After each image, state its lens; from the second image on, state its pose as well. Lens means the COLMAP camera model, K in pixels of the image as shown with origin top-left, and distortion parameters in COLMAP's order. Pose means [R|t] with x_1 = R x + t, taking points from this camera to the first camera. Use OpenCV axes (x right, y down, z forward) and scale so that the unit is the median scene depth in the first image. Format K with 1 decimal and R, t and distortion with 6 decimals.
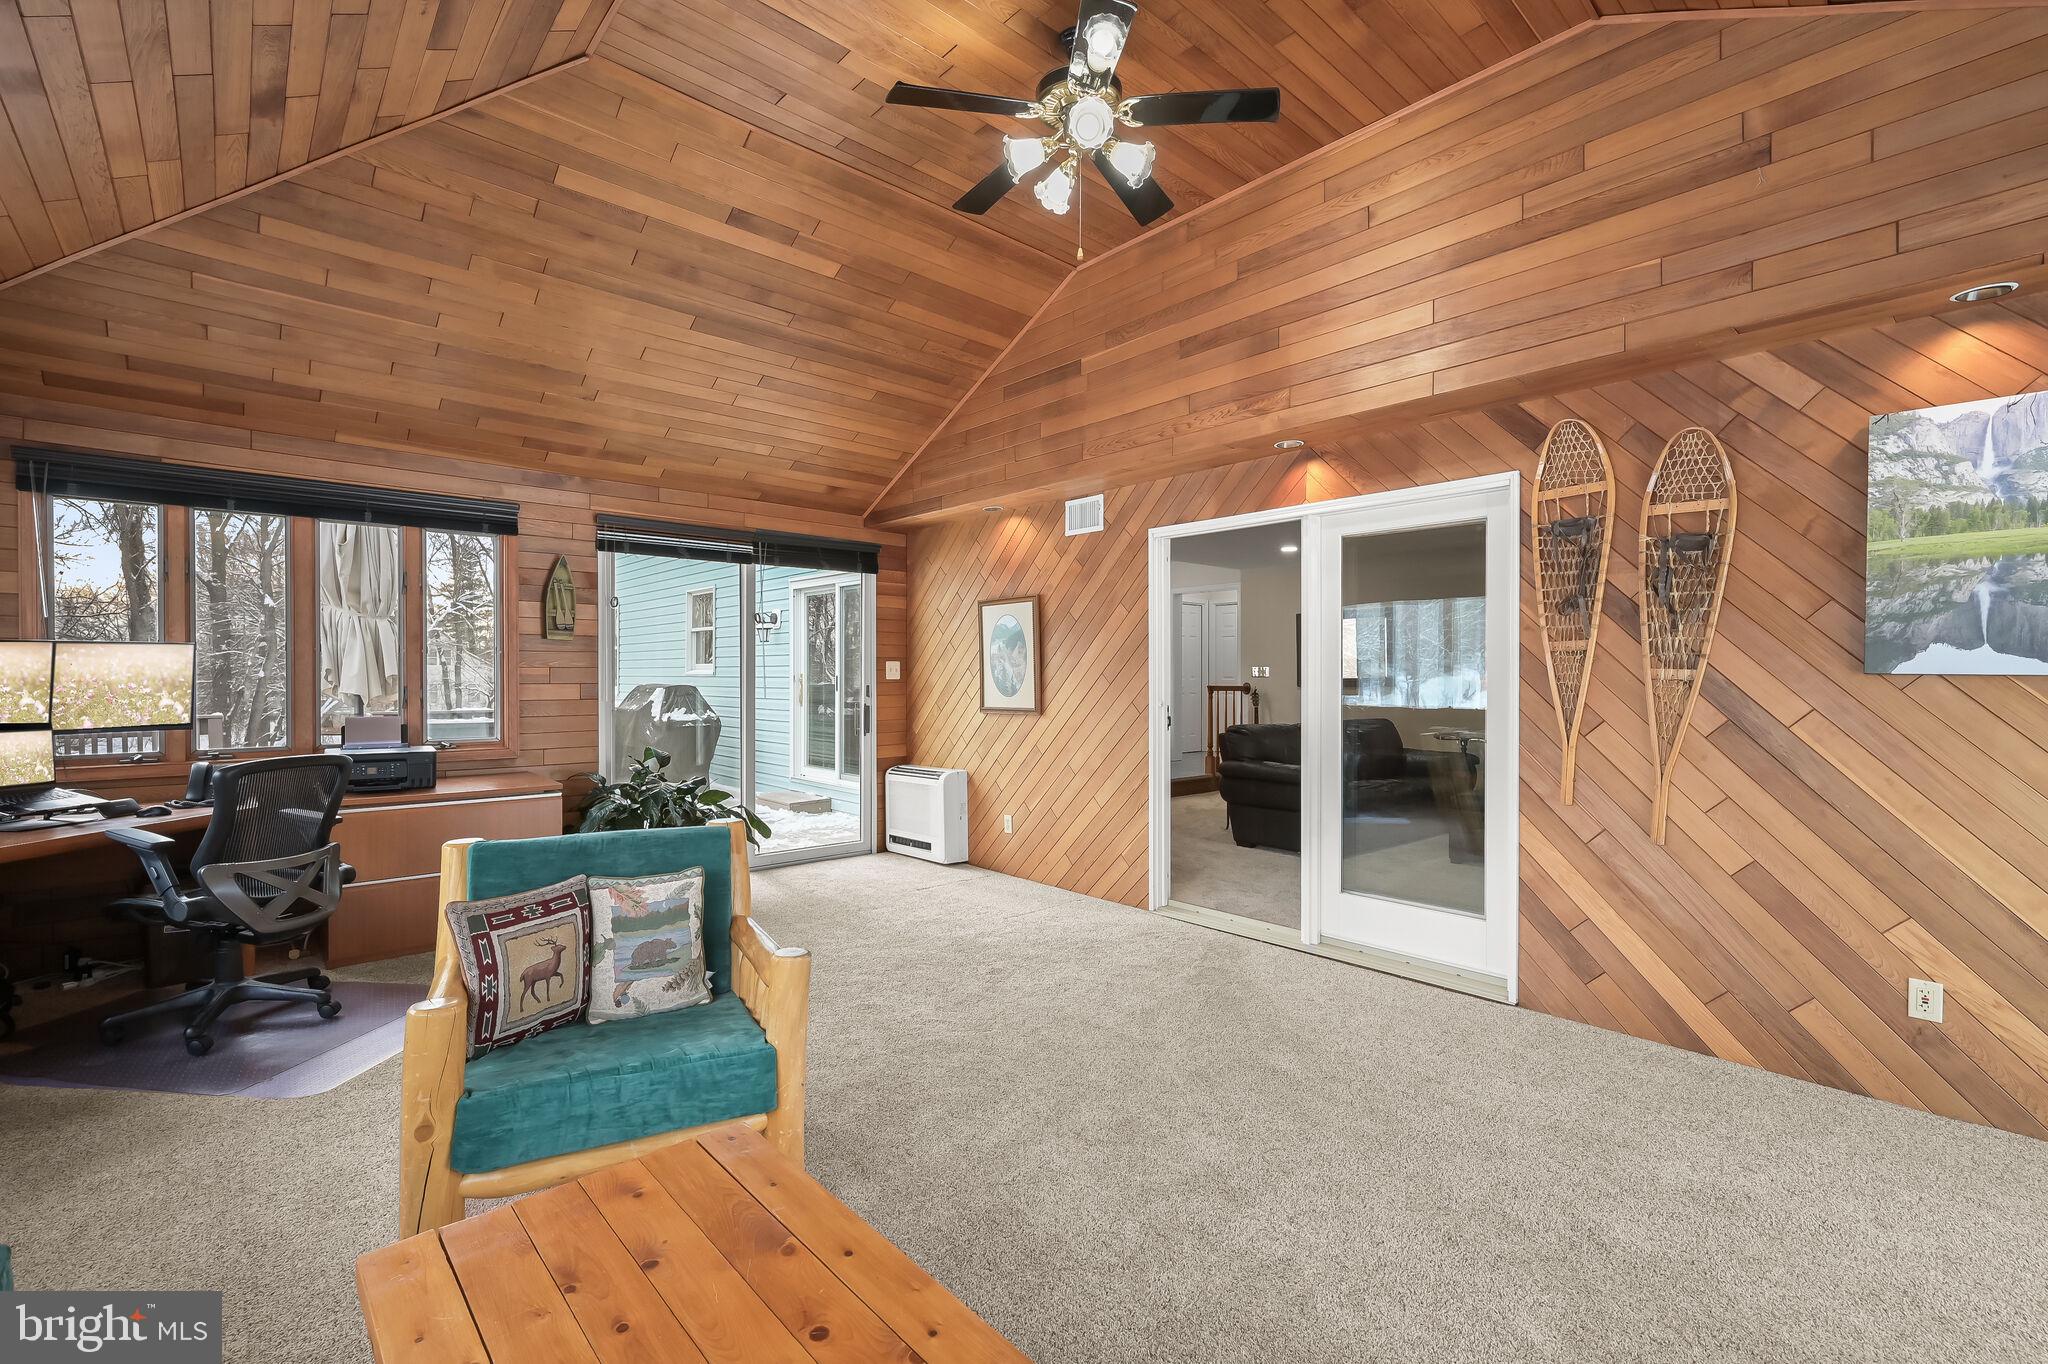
lens RADIAL K [[891.4, 0, 1017.3], [0, 891.4, 681.6], [0, 0, 1]] dist [-0.002281, 0.000248]
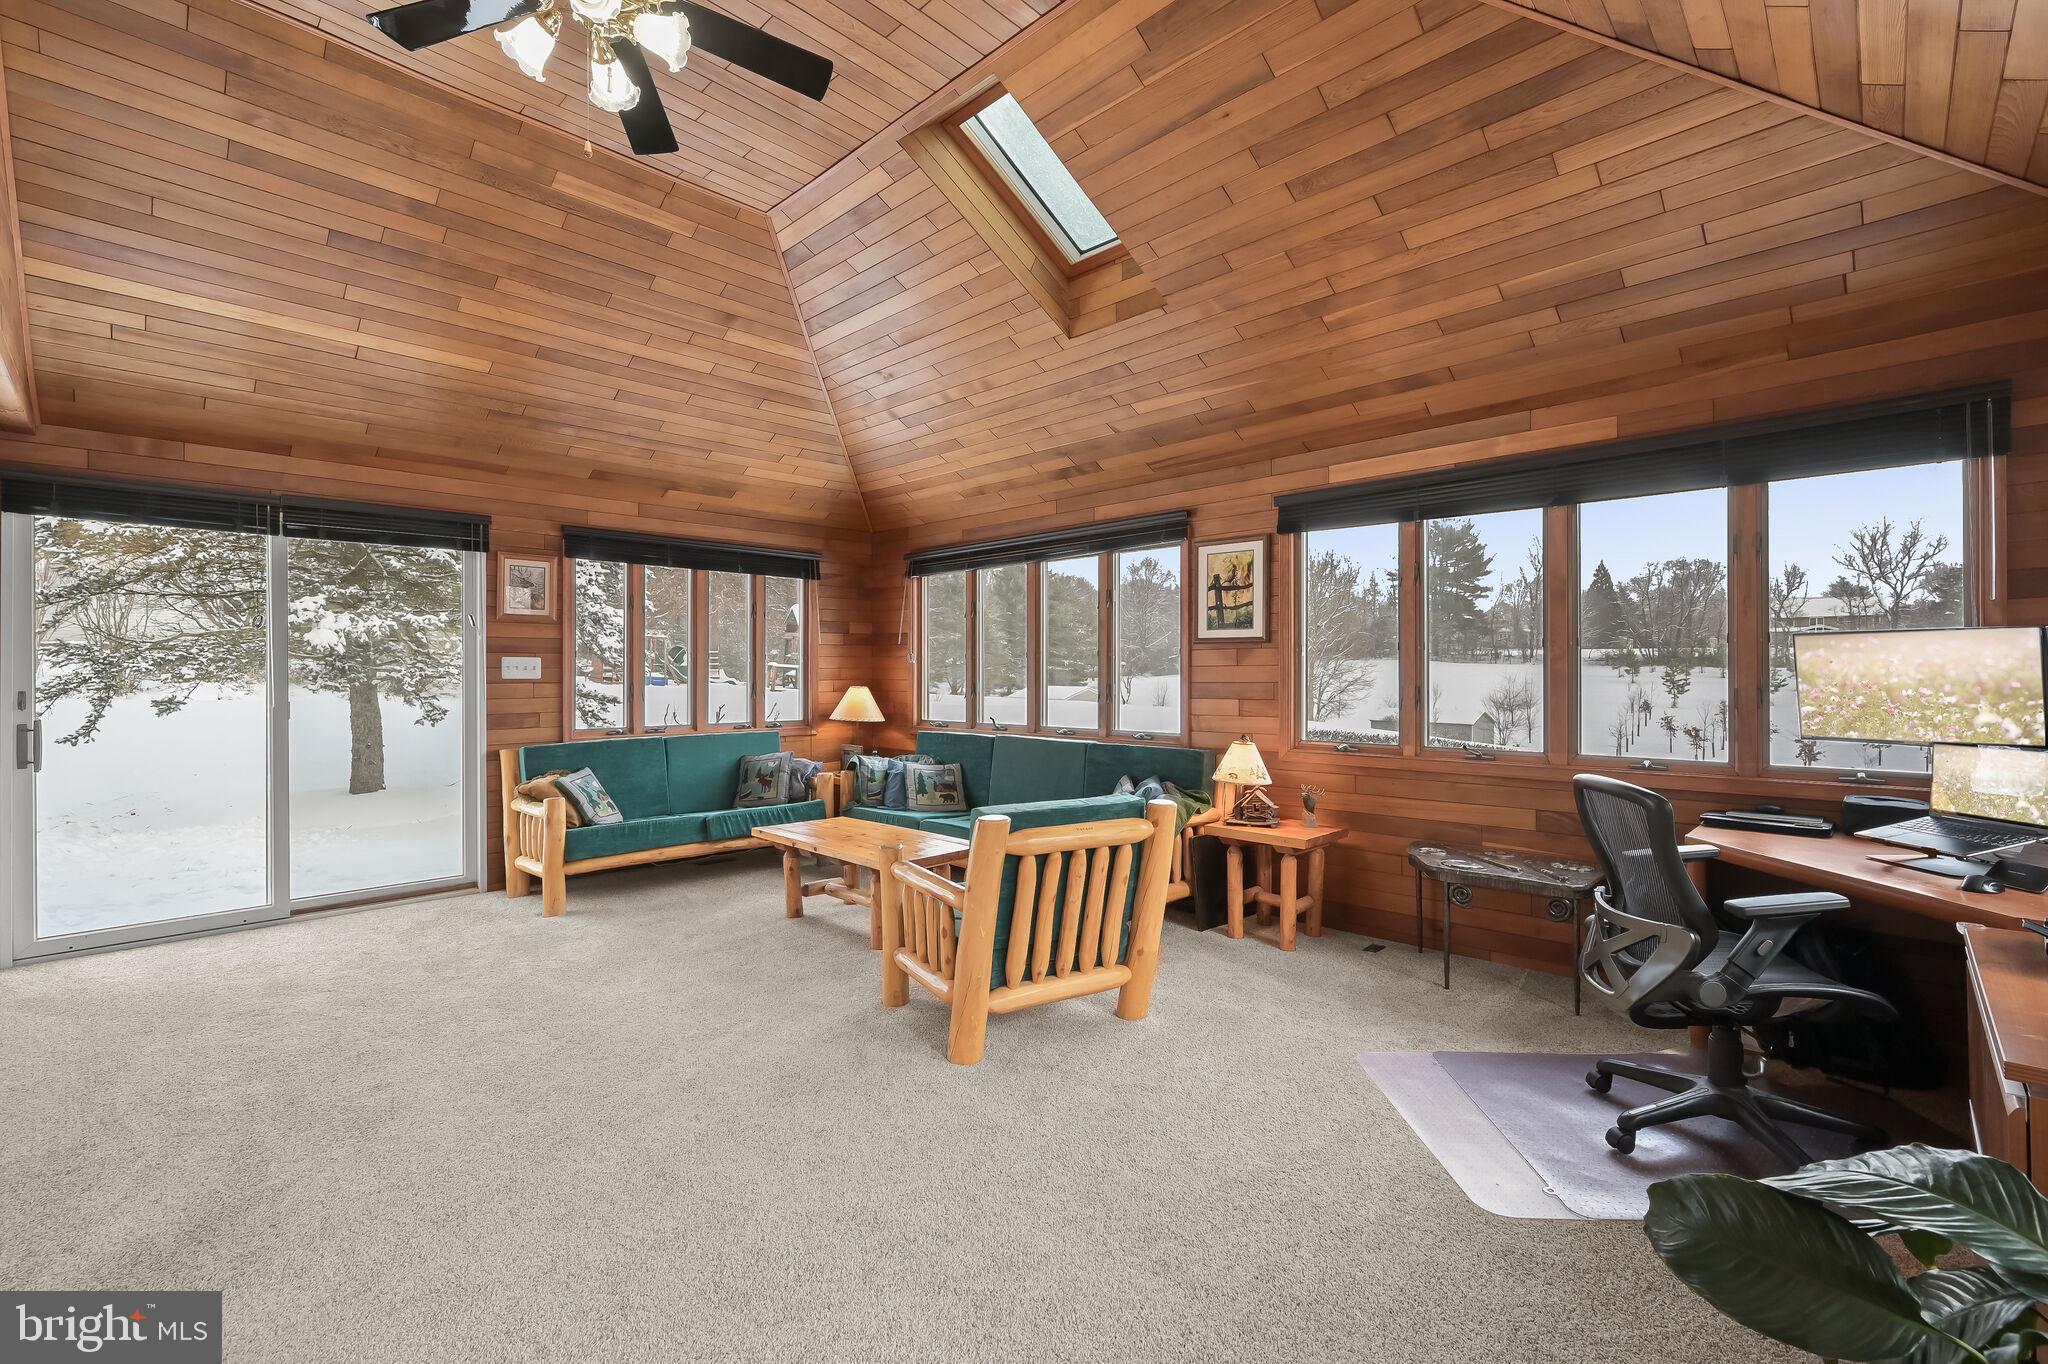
lens RADIAL K [[891.4, 0, 1029.4], [0, 891.4, 676.6], [0, 0, 1]] dist [-0.002281, 0.000248]
pose [[-0.997440, -0.001155, -0.071506, -0.238800], [-0.001953, 0.999937, 0.011091, -0.014081], [0.071489, 0.011202, -0.997379, 1.698463]]
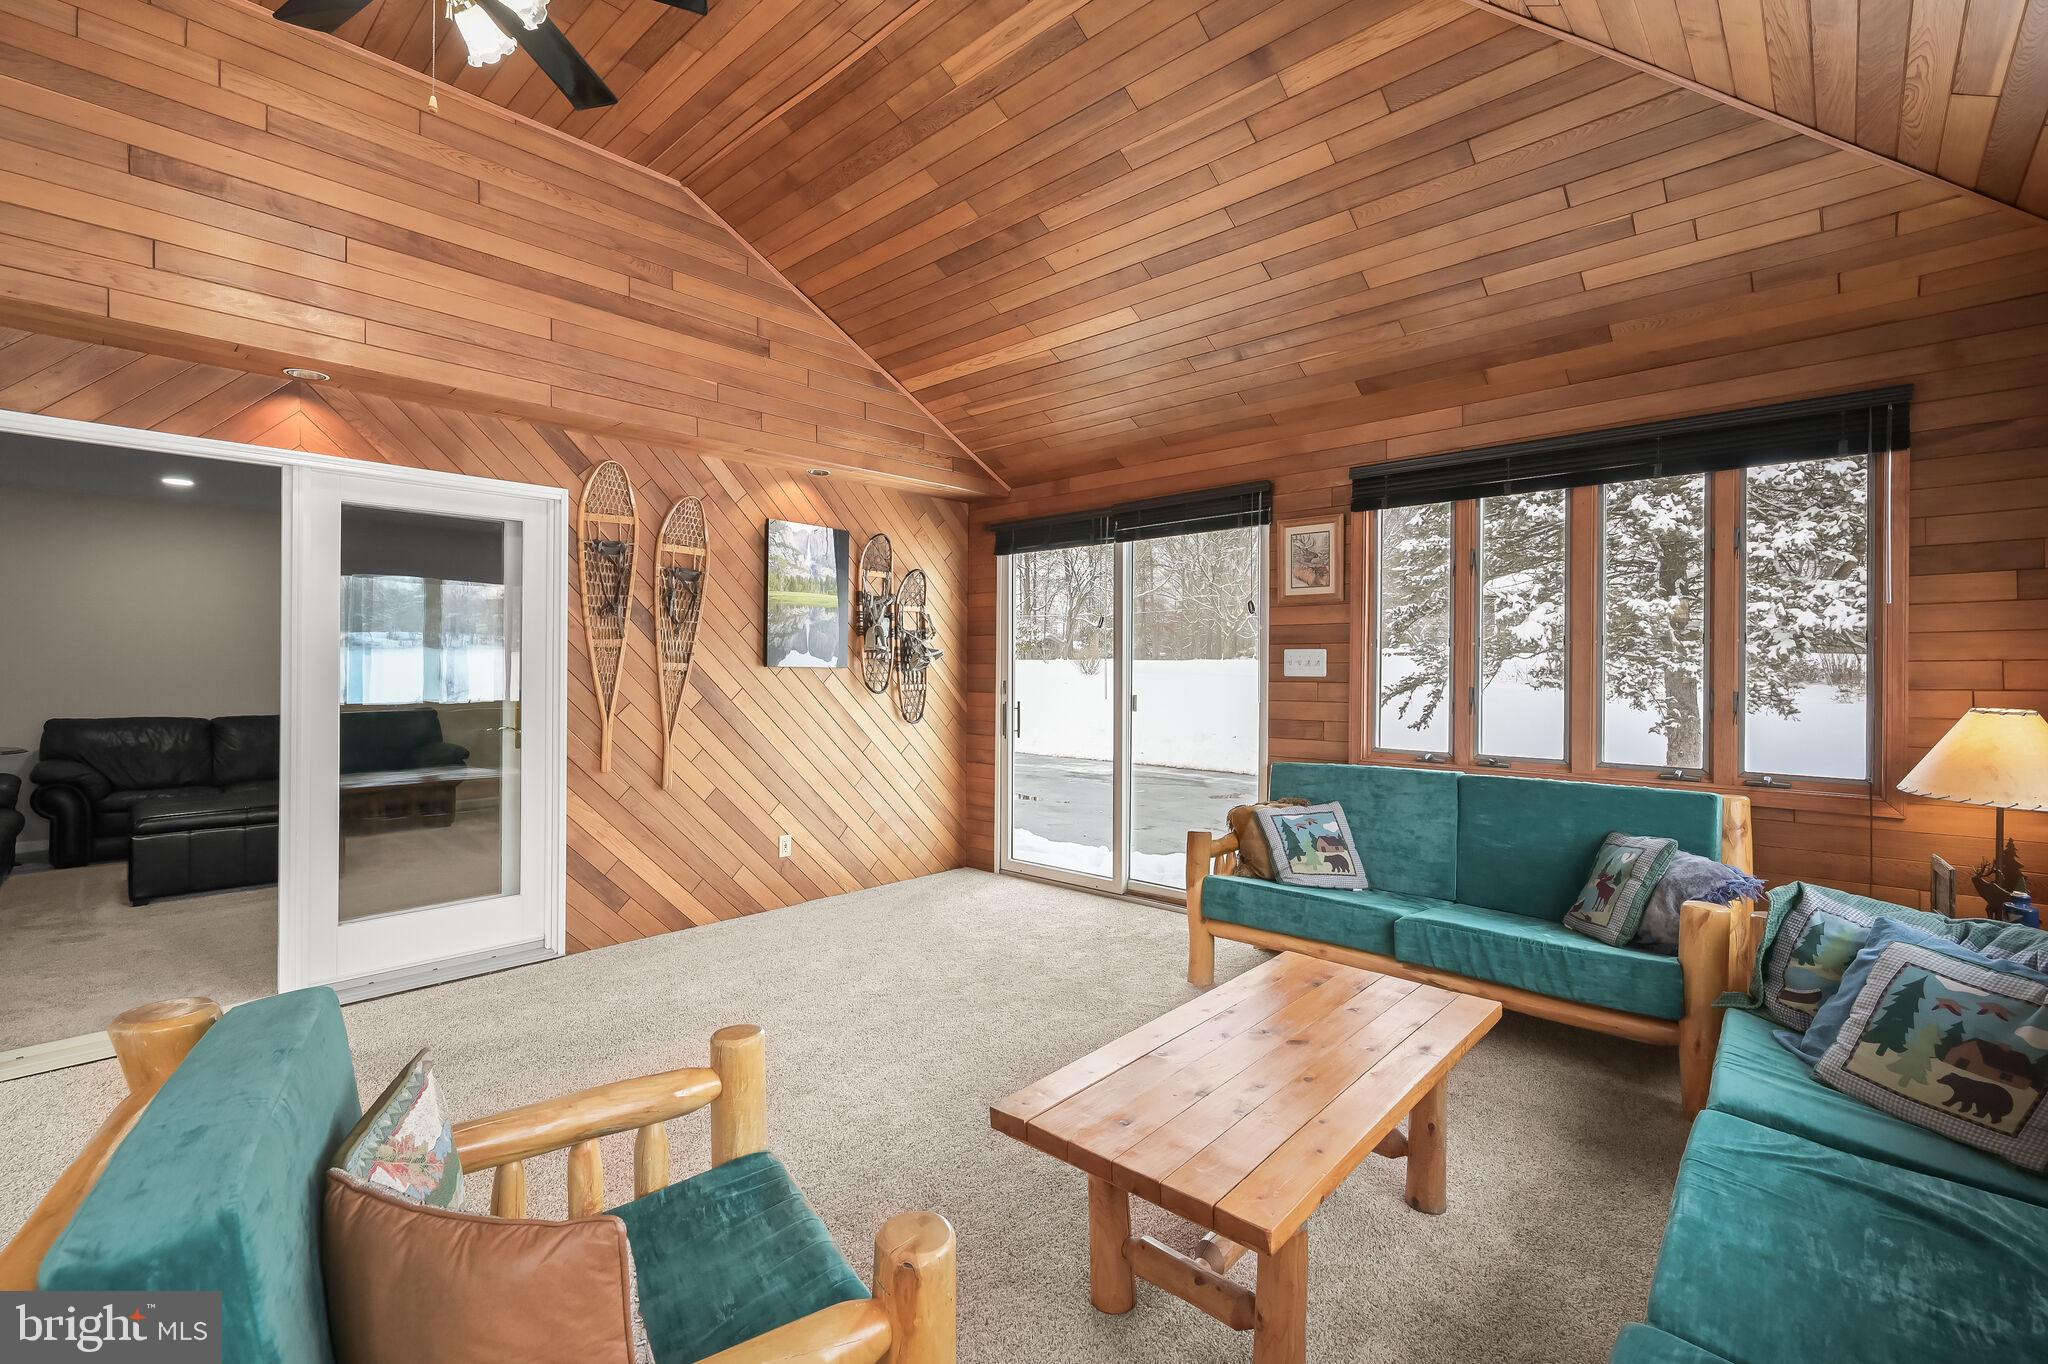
lens RADIAL K [[891.4, 0, 1031.5], [0, 891.4, 668.8], [0, 0, 1]] dist [-0.002281, 0.000248]
pose [[-0.091643, -0.002743, 0.995788, -0.667403], [0.003248, 0.999990, 0.003053, -0.006569], [-0.995787, 0.003514, -0.091633, 0.527171]]
